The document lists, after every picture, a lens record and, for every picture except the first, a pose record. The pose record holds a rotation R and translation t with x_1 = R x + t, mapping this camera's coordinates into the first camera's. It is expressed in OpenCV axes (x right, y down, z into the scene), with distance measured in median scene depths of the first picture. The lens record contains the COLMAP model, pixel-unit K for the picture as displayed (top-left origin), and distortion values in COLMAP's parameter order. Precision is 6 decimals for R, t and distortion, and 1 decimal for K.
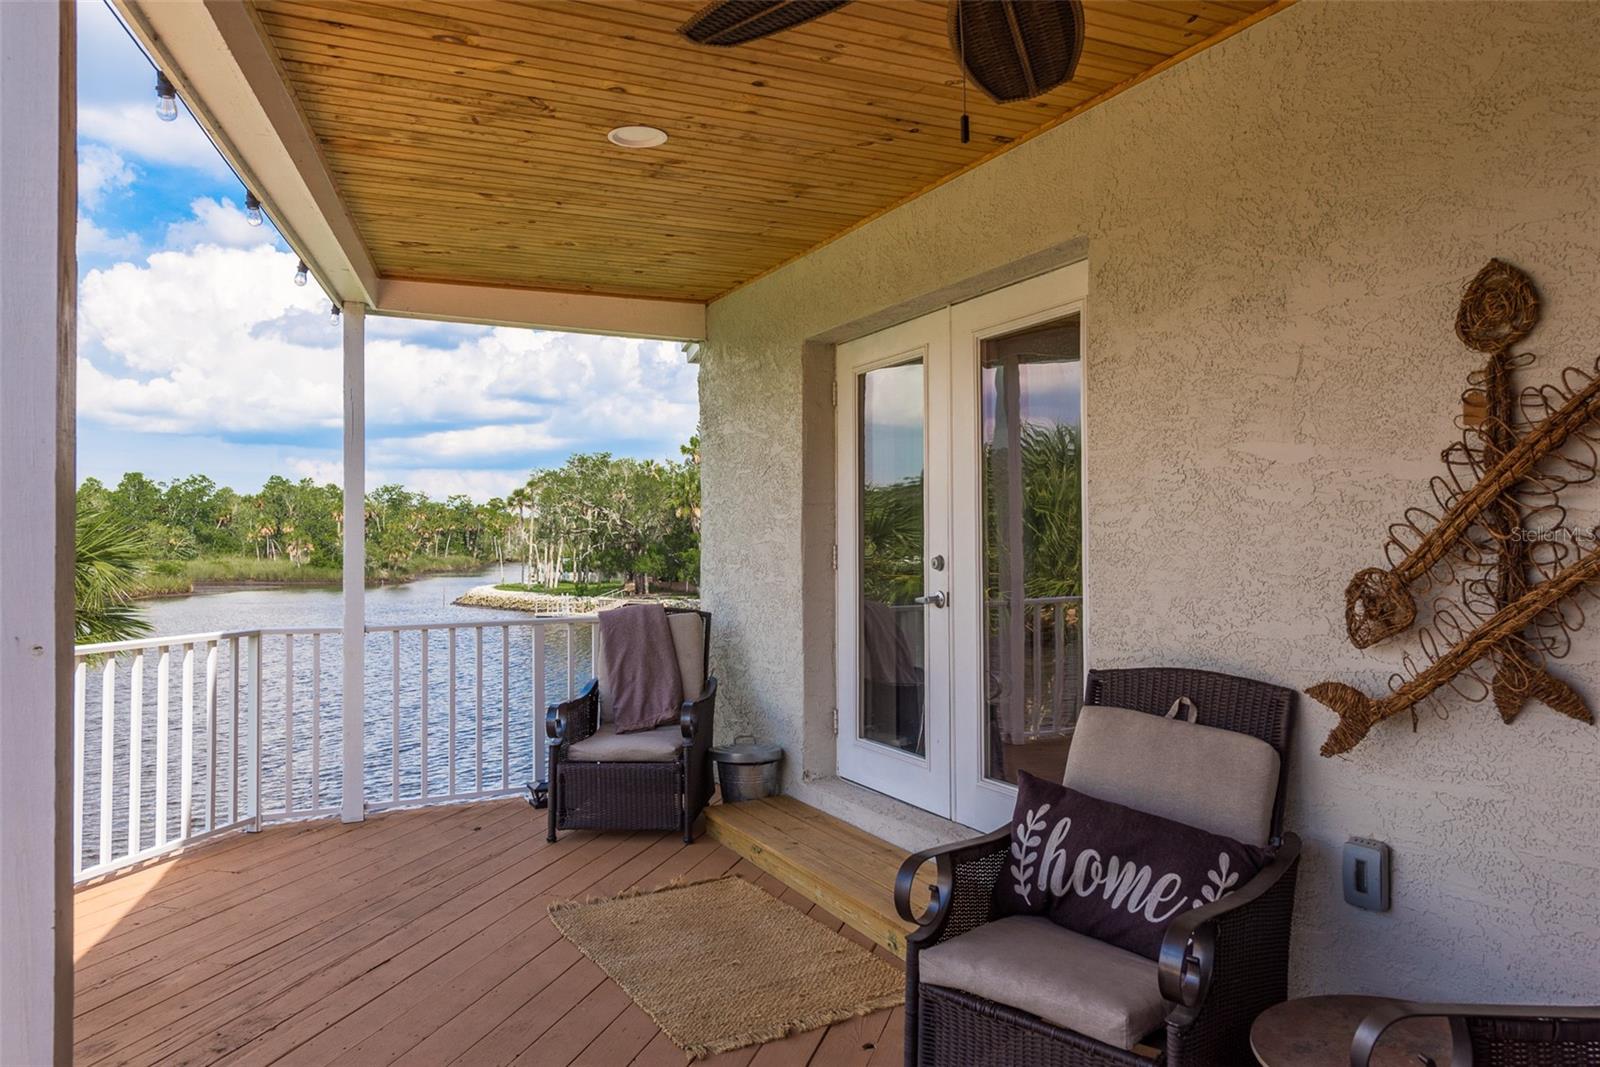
lens RADIAL K [[1032.7, 0, 800.0], [0, 1032.7, 533.5], [0, 0, 1]] dist [0.006541, 0.000346]
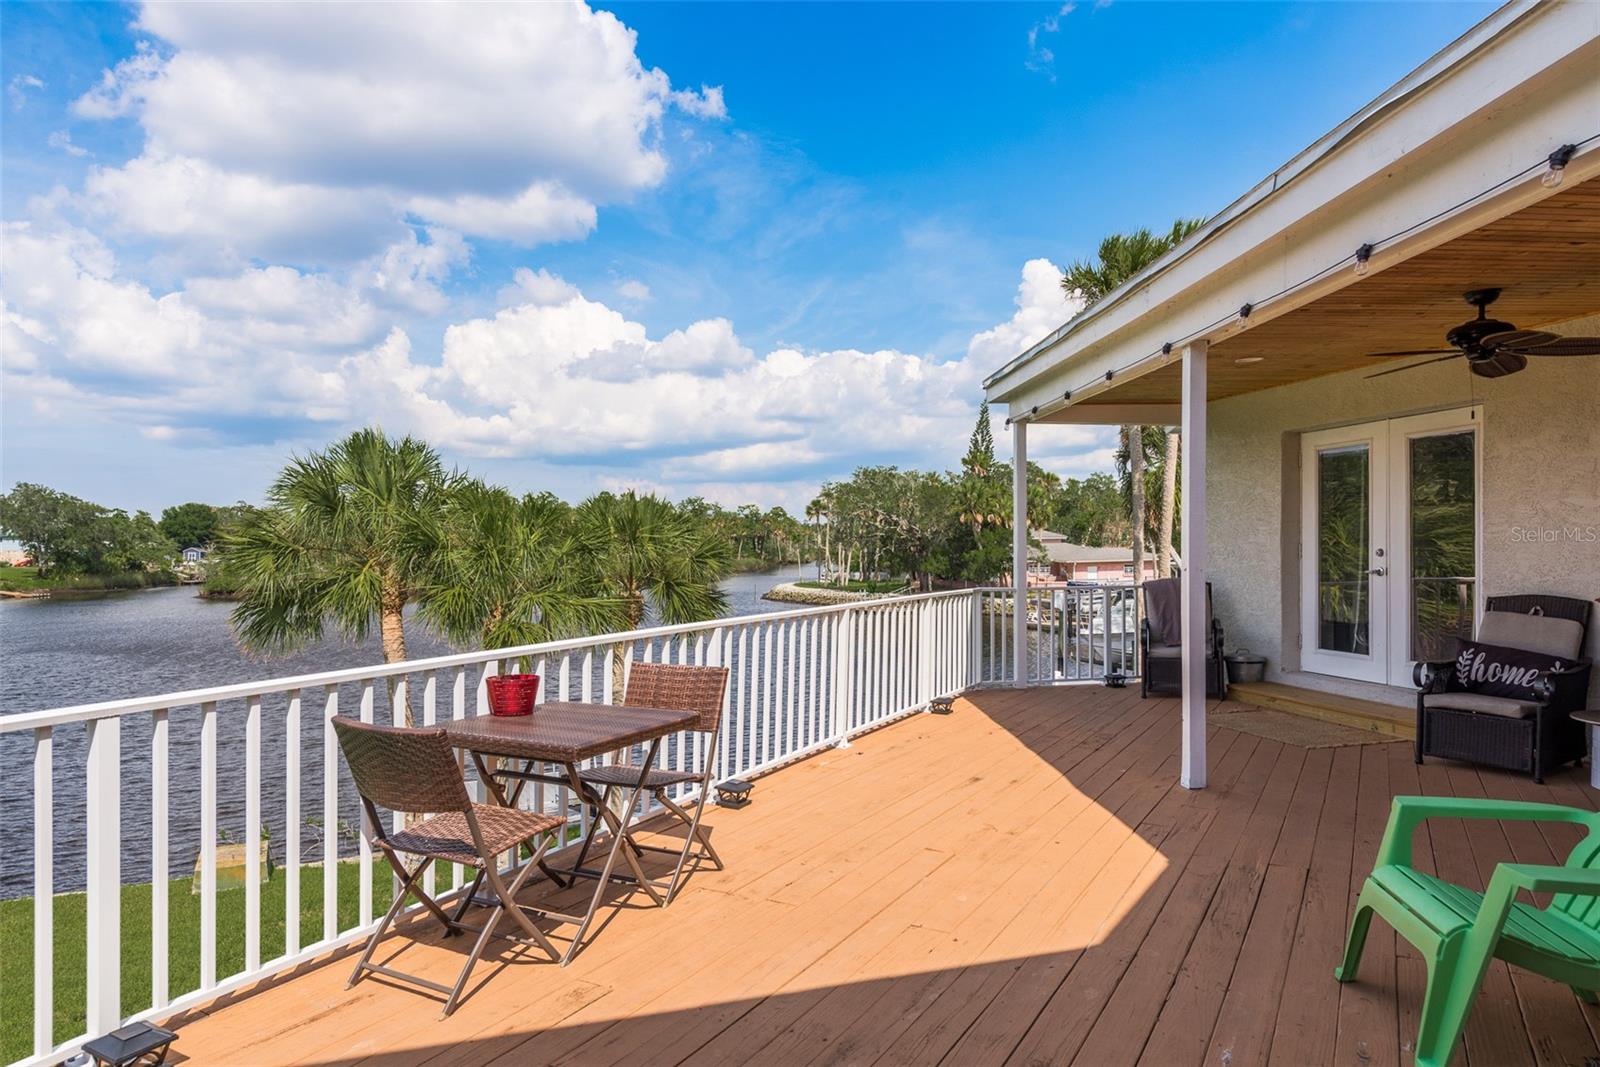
lens RADIAL K [[962.3, 0, 798.5], [0, 962.3, 564.9], [0, 0, 1]] dist [-0.004582, -0.004686]
pose [[0.967745, -0.002159, -0.251921, -0.374609], [0.009476, 0.999568, 0.027838, -0.006903], [0.251752, -0.029327, 0.967347, -0.812789]]
